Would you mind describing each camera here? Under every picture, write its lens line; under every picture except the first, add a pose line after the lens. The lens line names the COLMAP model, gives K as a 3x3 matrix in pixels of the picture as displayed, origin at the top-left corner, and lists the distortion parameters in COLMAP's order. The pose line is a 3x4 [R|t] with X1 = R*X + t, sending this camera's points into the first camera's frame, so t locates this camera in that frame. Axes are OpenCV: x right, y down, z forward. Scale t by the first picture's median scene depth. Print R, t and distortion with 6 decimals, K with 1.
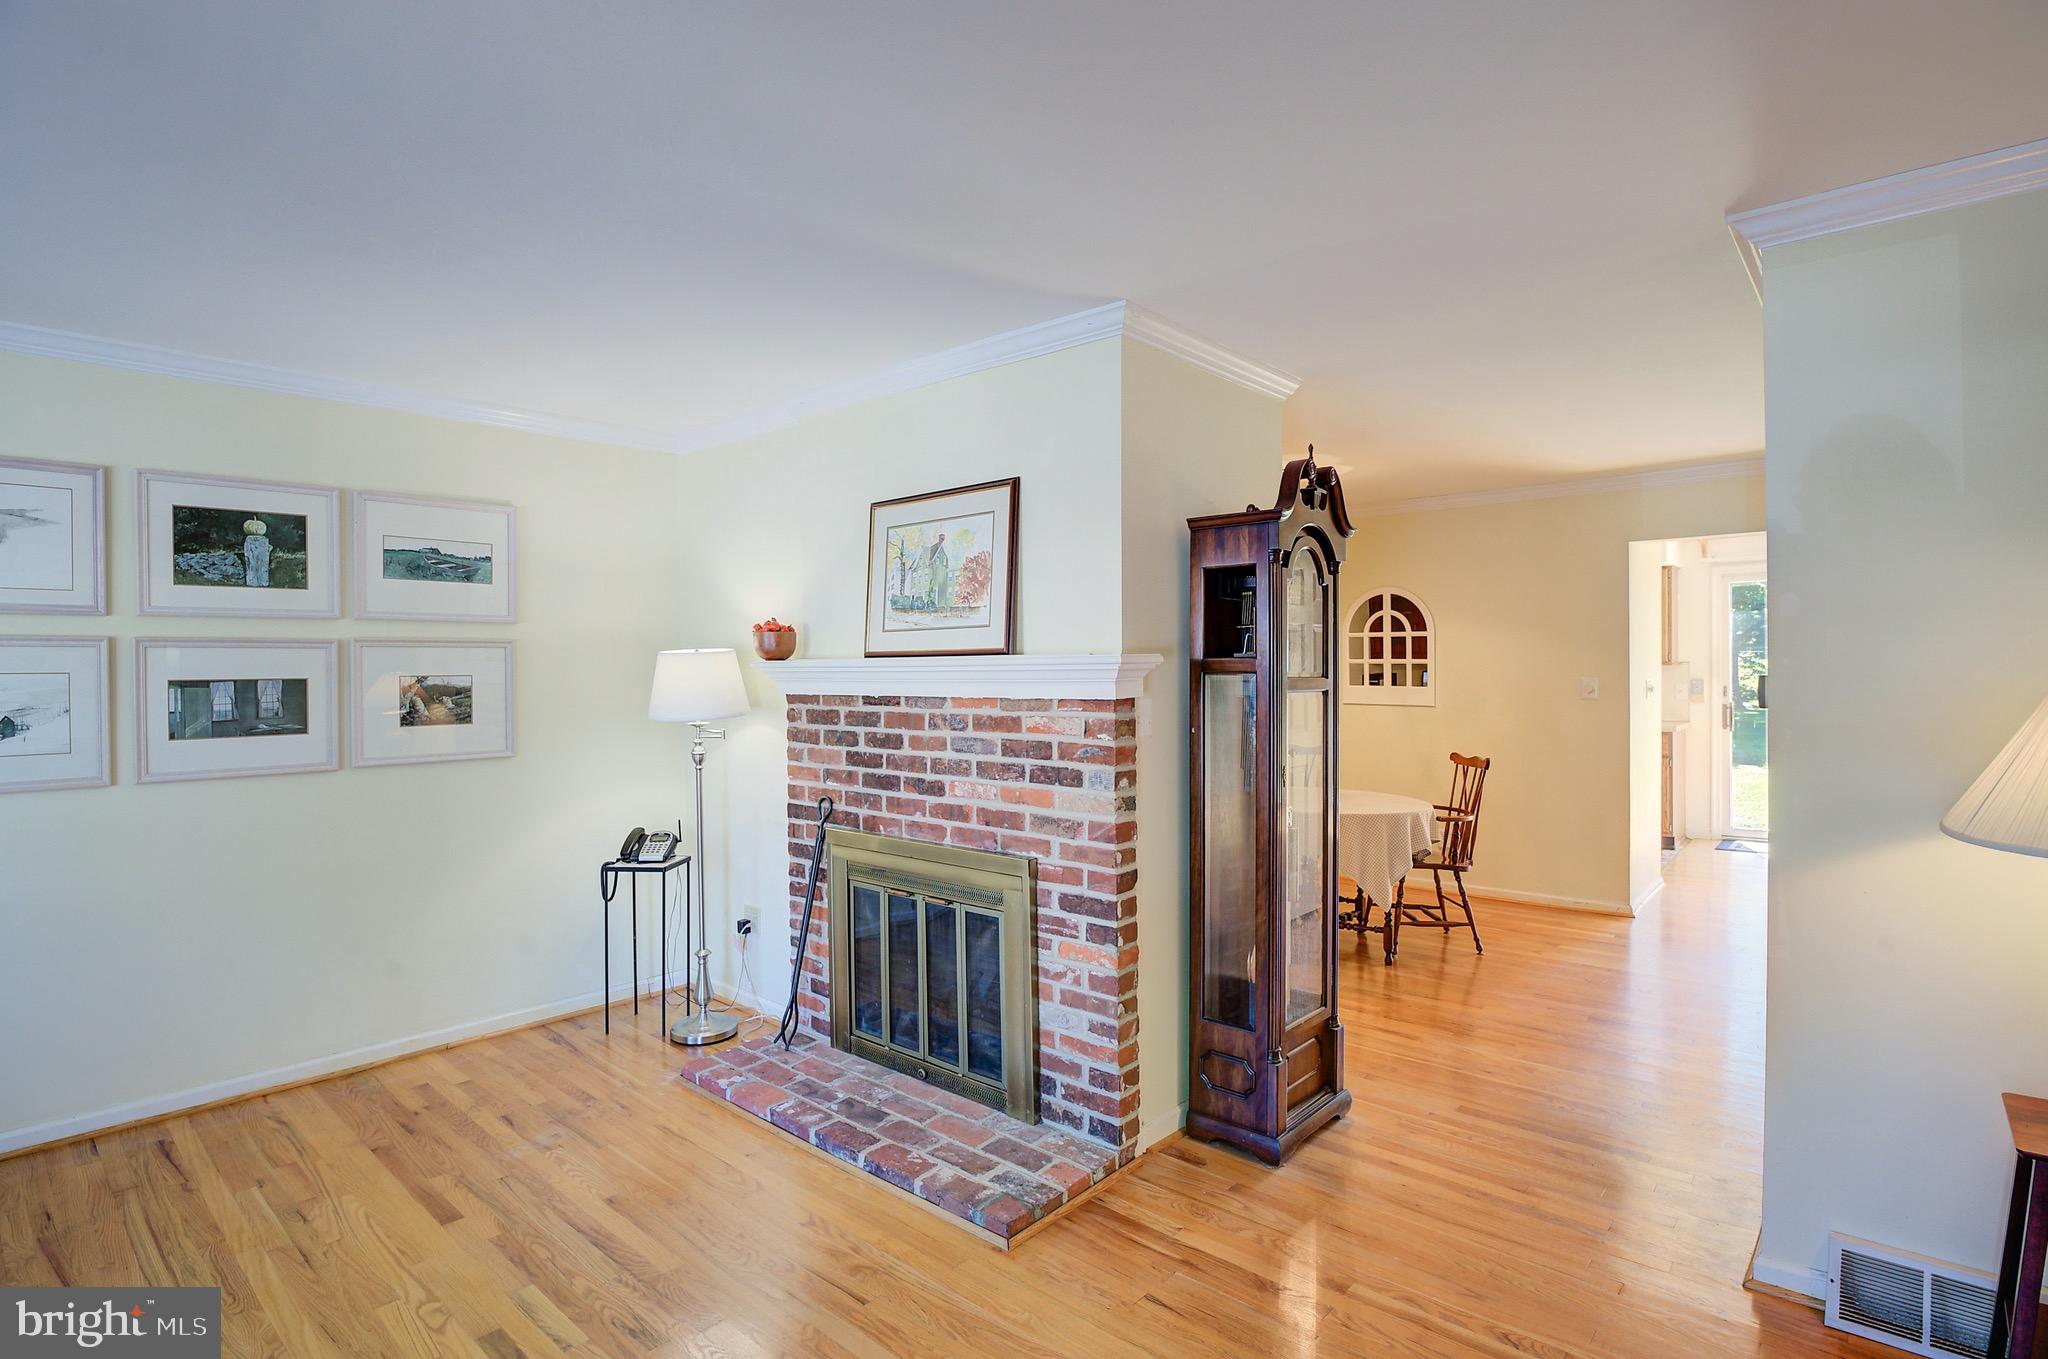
lens RADIAL K [[1009.0, 0, 1024.8], [0, 1009.0, 674.4], [0, 0, 1]] dist [-0.024091, -0.004558]
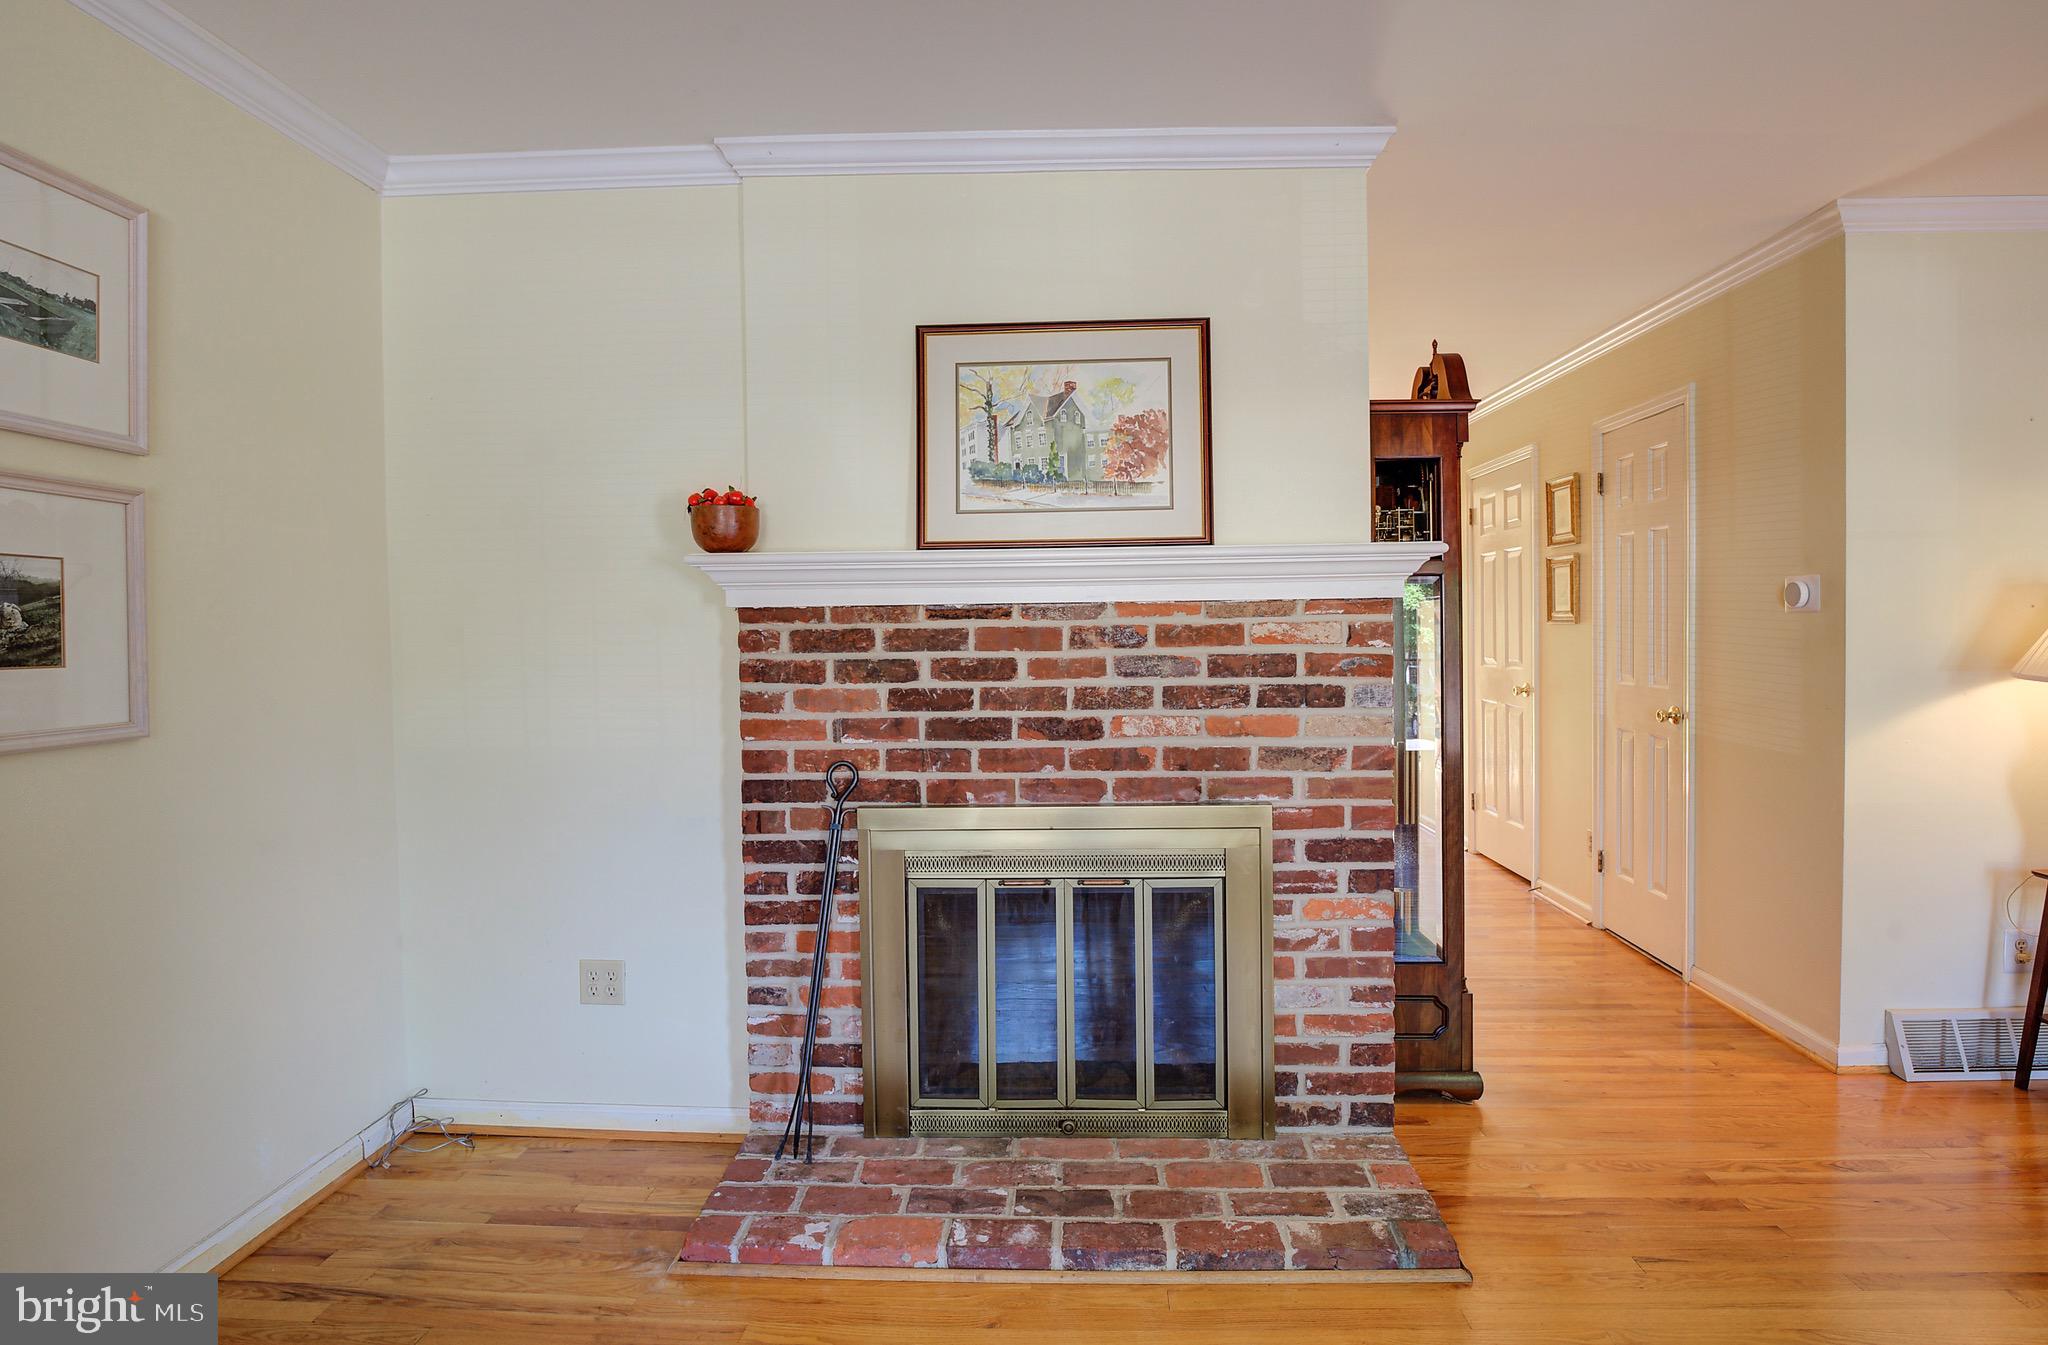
lens RADIAL K [[1059.1, 0, 1059.2], [0, 1059.1, 650.4], [0, 0, 1]] dist [-0.023805, -0.000633]
pose [[0.773884, -0.012401, 0.633206, -0.554844], [0.009939, 0.999923, 0.007437, 0.047862], [-0.633249, 0.000538, 0.773948, 0.399810]]
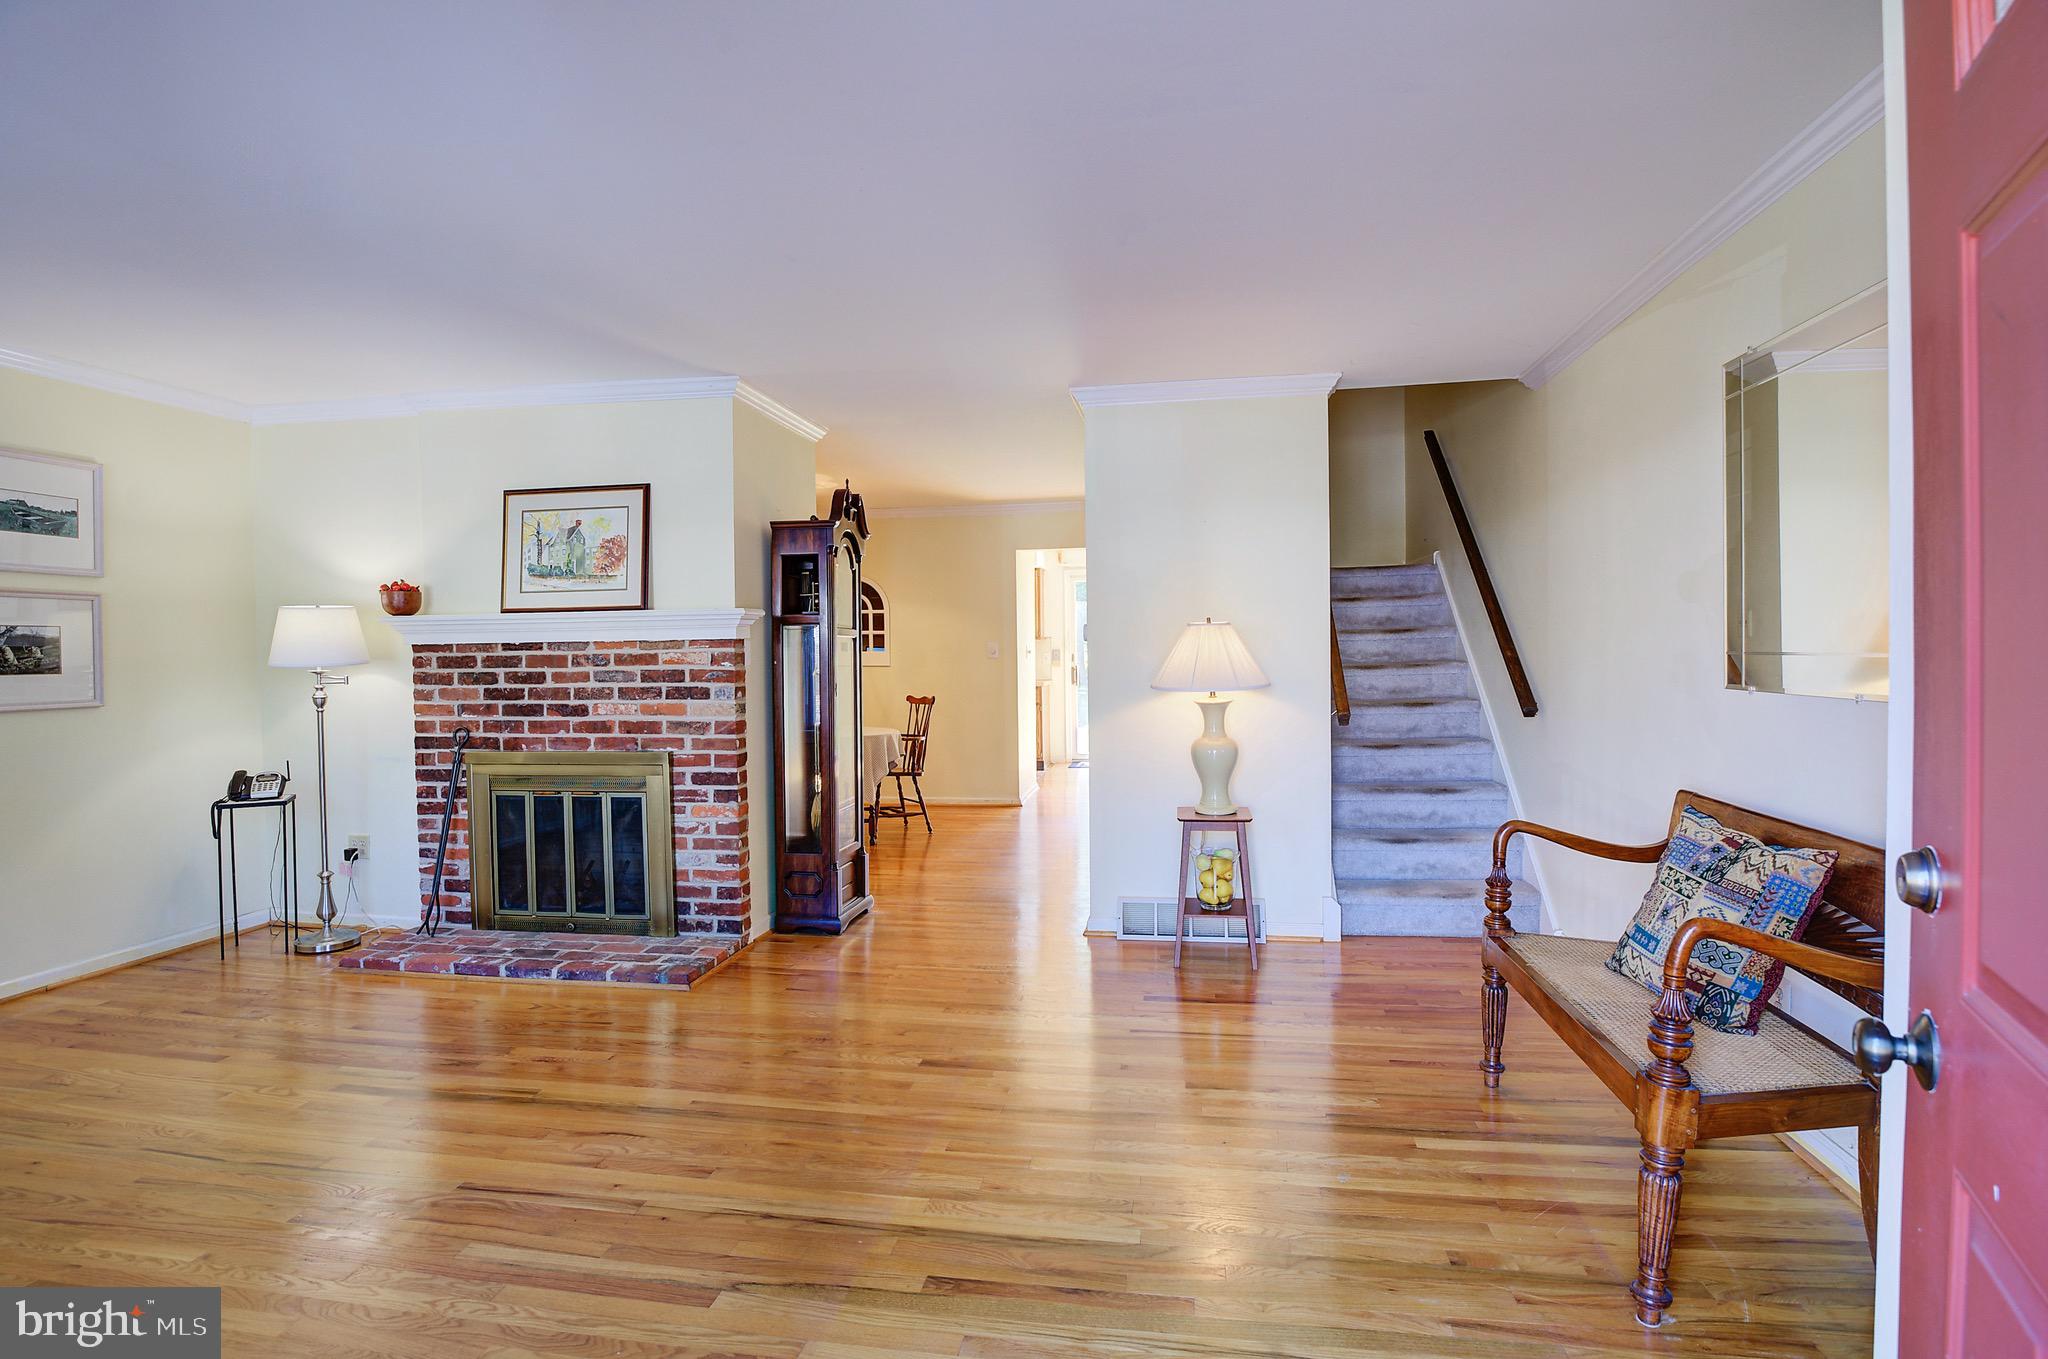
lens RADIAL K [[1009.0, 0, 1029.5], [0, 1009.0, 672.0], [0, 0, 1]] dist [-0.024091, -0.004558]
pose [[0.843130, -0.012924, 0.537554, -0.284156], [0.008898, 0.999910, 0.010083, 0.051215], [-0.537636, -0.003718, 0.843169, -0.416984]]
